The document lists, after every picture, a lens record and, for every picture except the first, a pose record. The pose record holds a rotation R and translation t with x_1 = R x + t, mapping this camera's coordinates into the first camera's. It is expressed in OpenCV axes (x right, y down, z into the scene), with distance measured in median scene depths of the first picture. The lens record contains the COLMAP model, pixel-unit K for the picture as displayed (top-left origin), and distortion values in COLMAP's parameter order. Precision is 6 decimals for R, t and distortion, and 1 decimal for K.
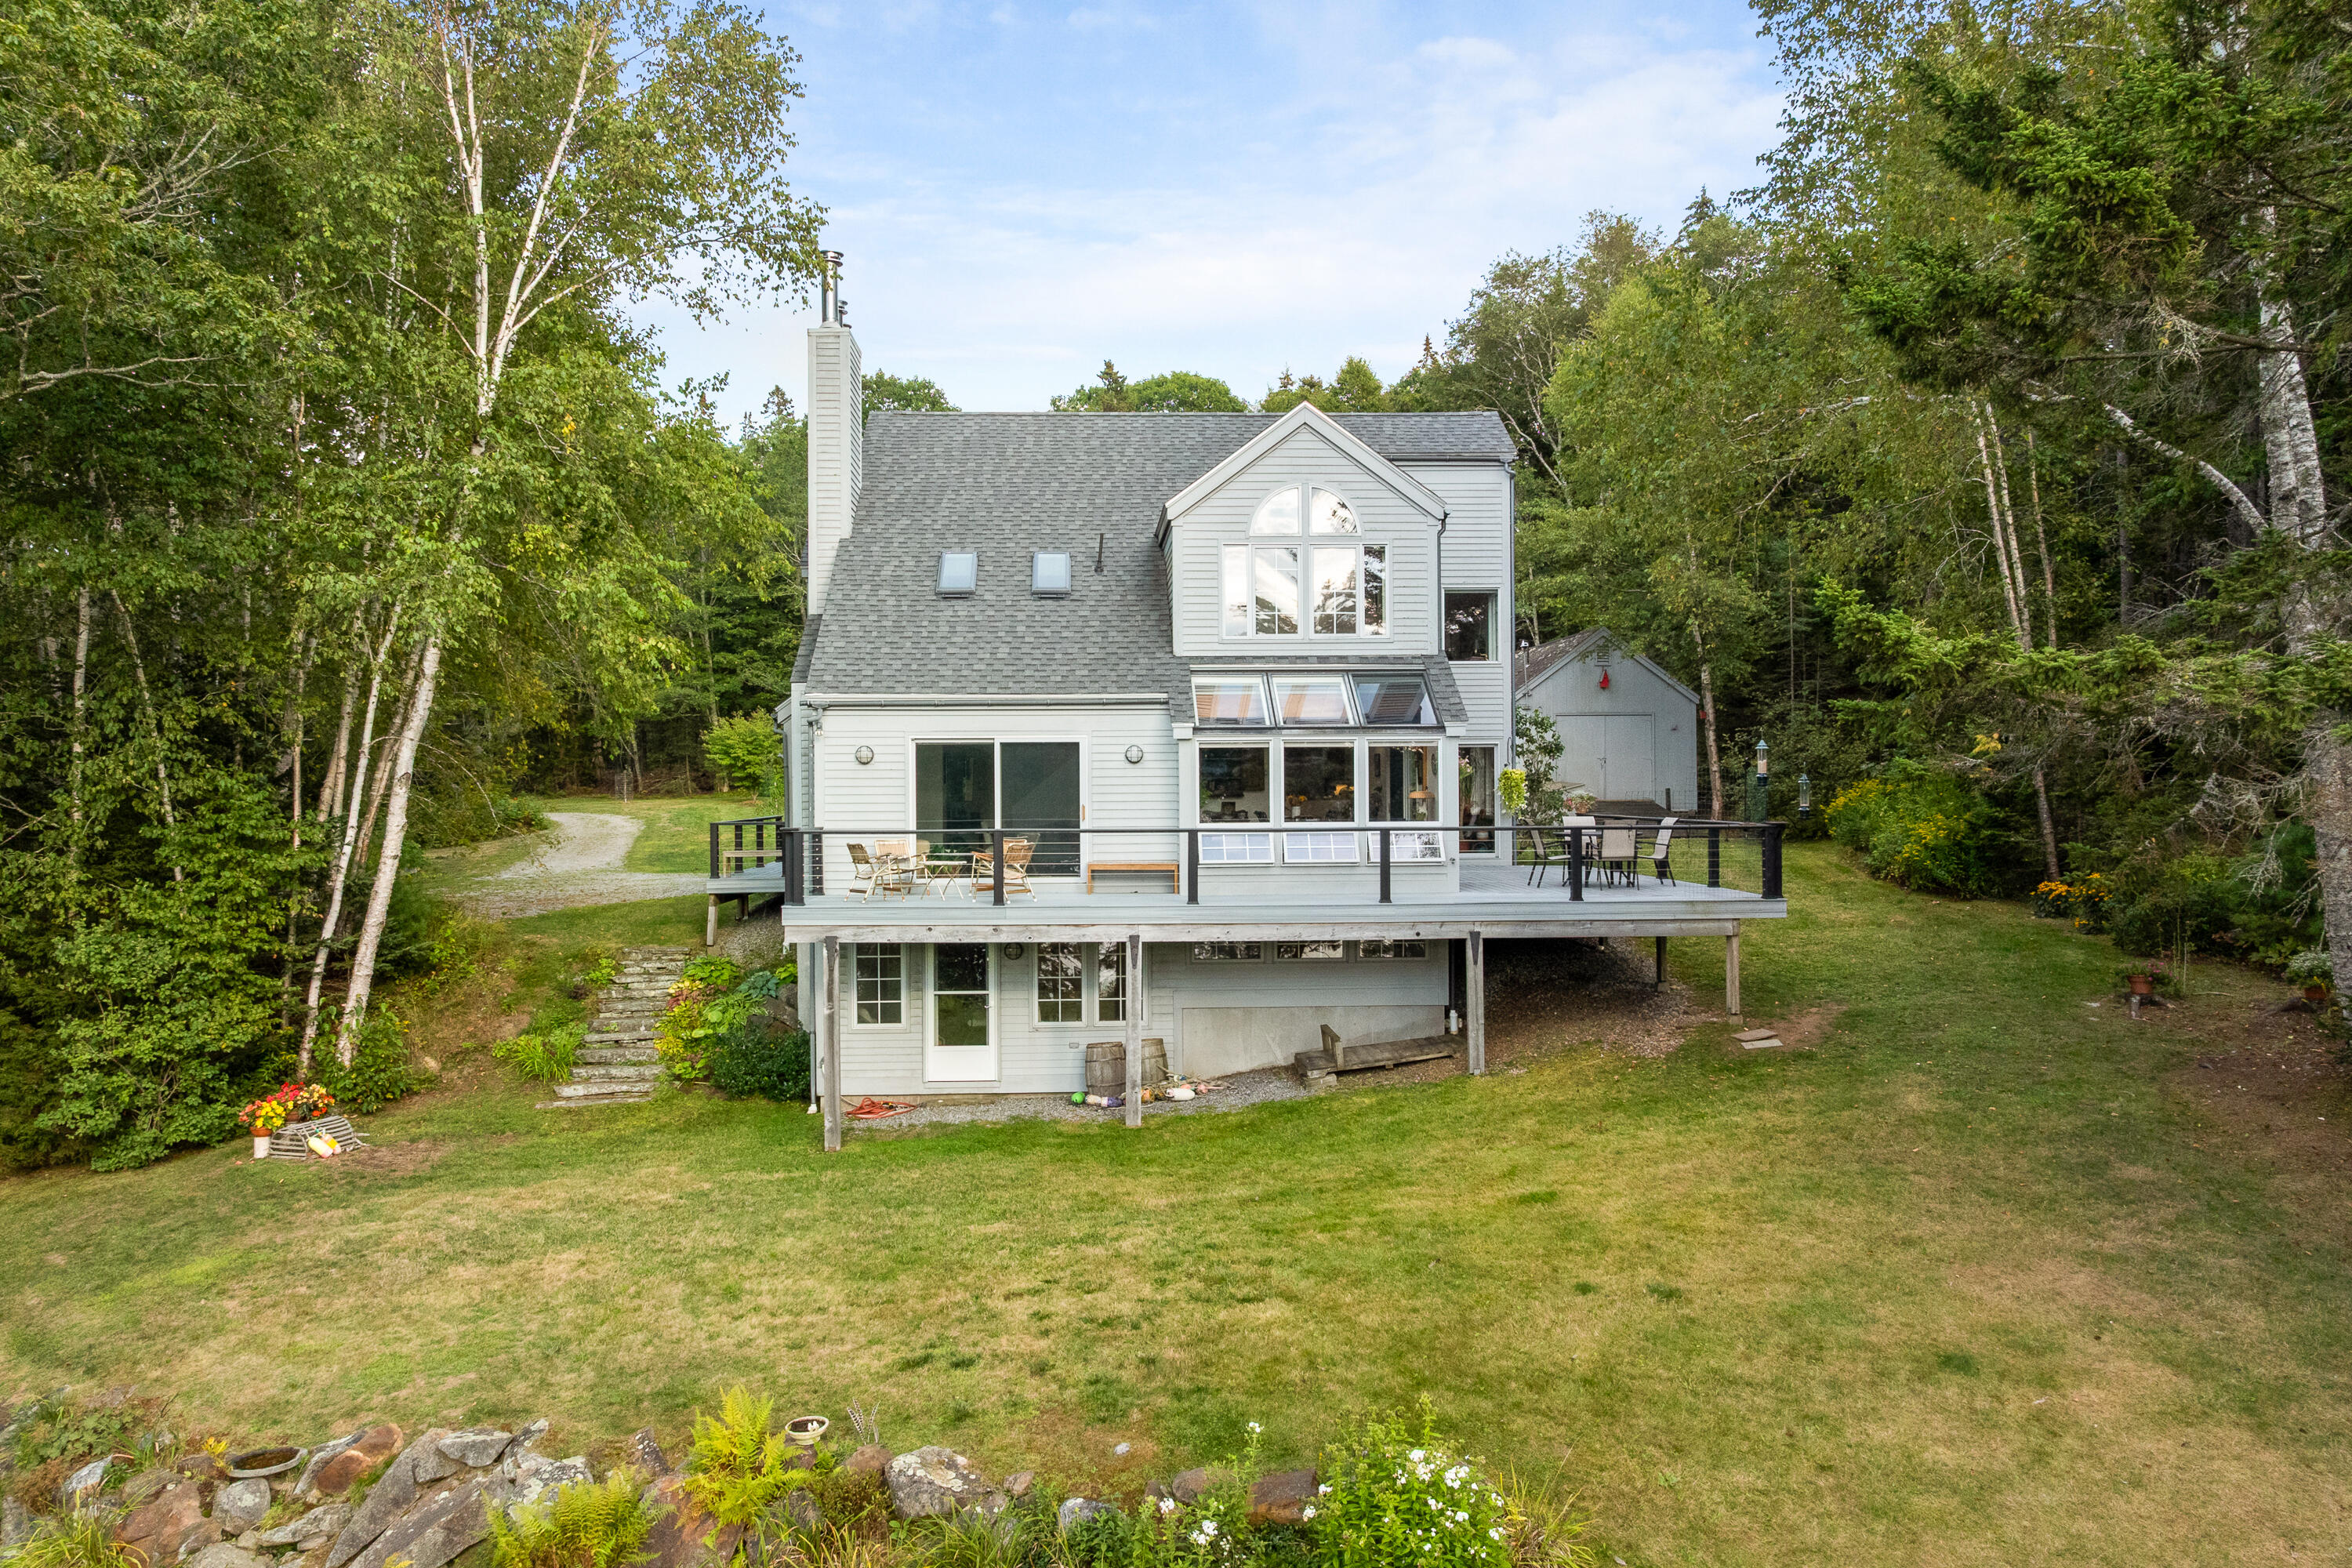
lens RADIAL K [[1713.1, 0, 1176.0], [0, 1713.1, 784.0], [0, 0, 1]] dist [0.009744, 0.000525]
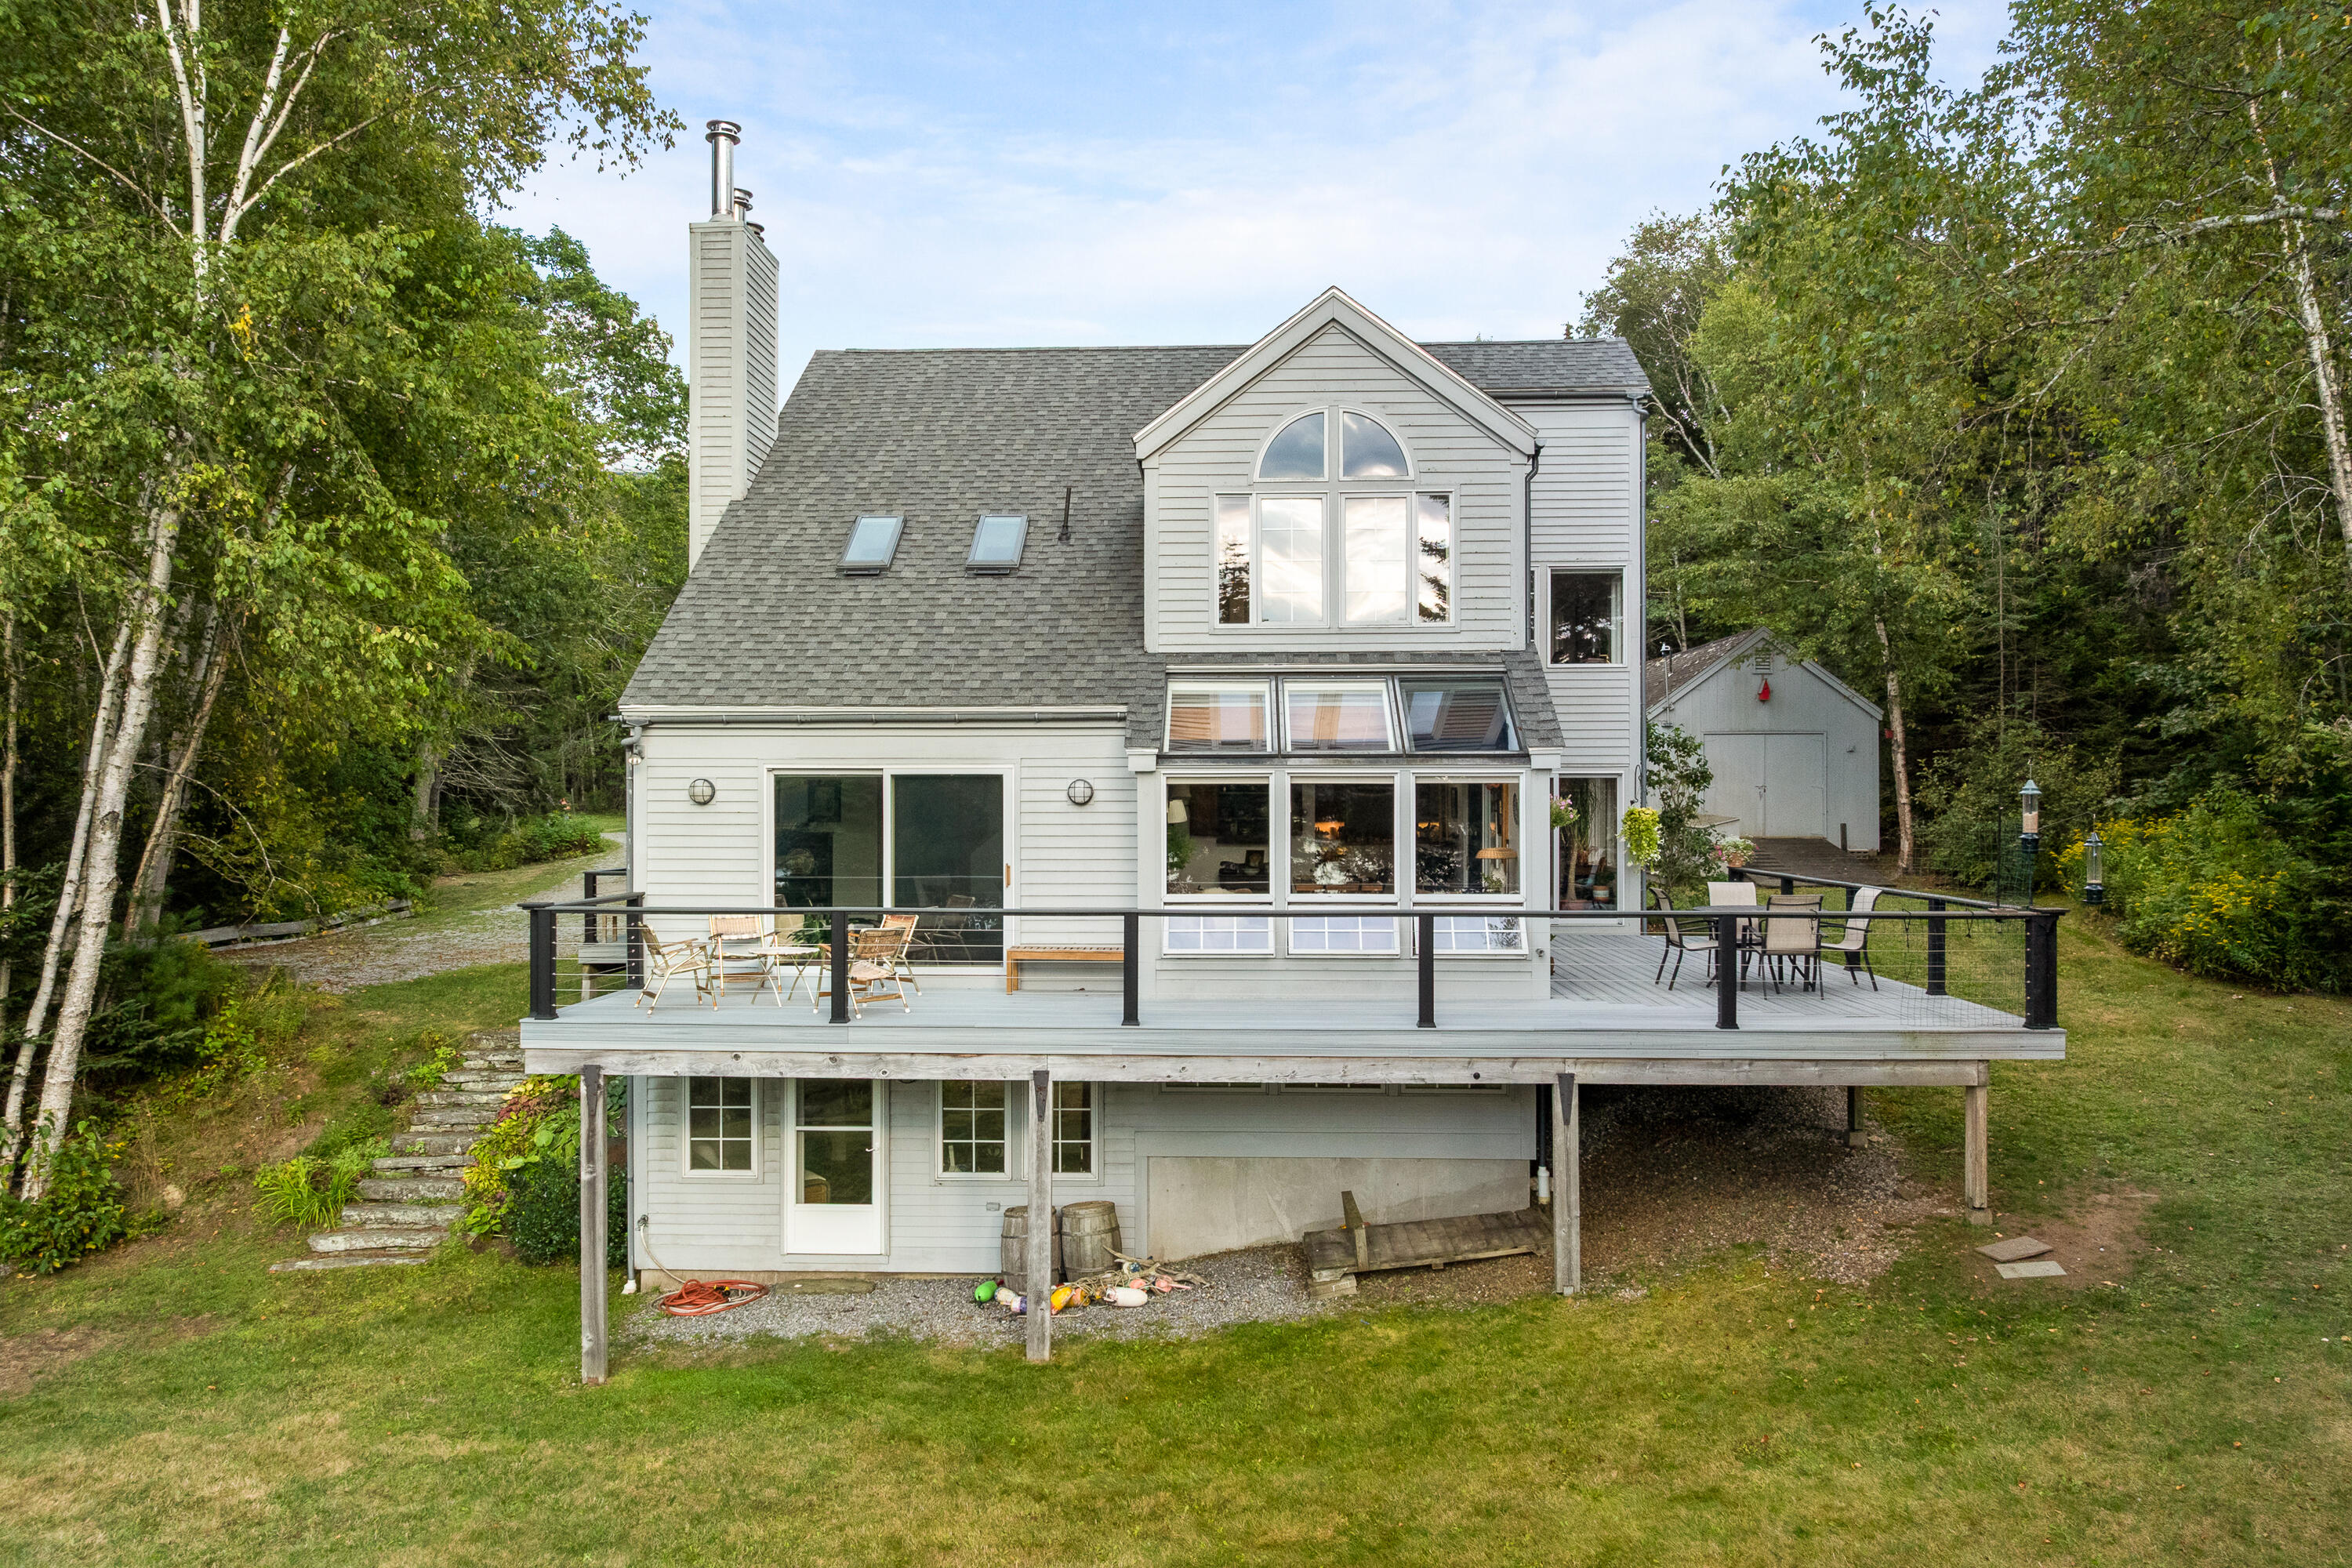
lens RADIAL K [[1653.9, 0, 1185.4], [0, 1653.9, 791.0], [0, 0, 1]] dist [-0.004376, -0.004934]
pose [[0.996072, 0.005138, -0.088400, 0.077553], [-0.005389, 0.999982, -0.002601, -0.016355], [0.088385, 0.003067, 0.996082, 0.330106]]
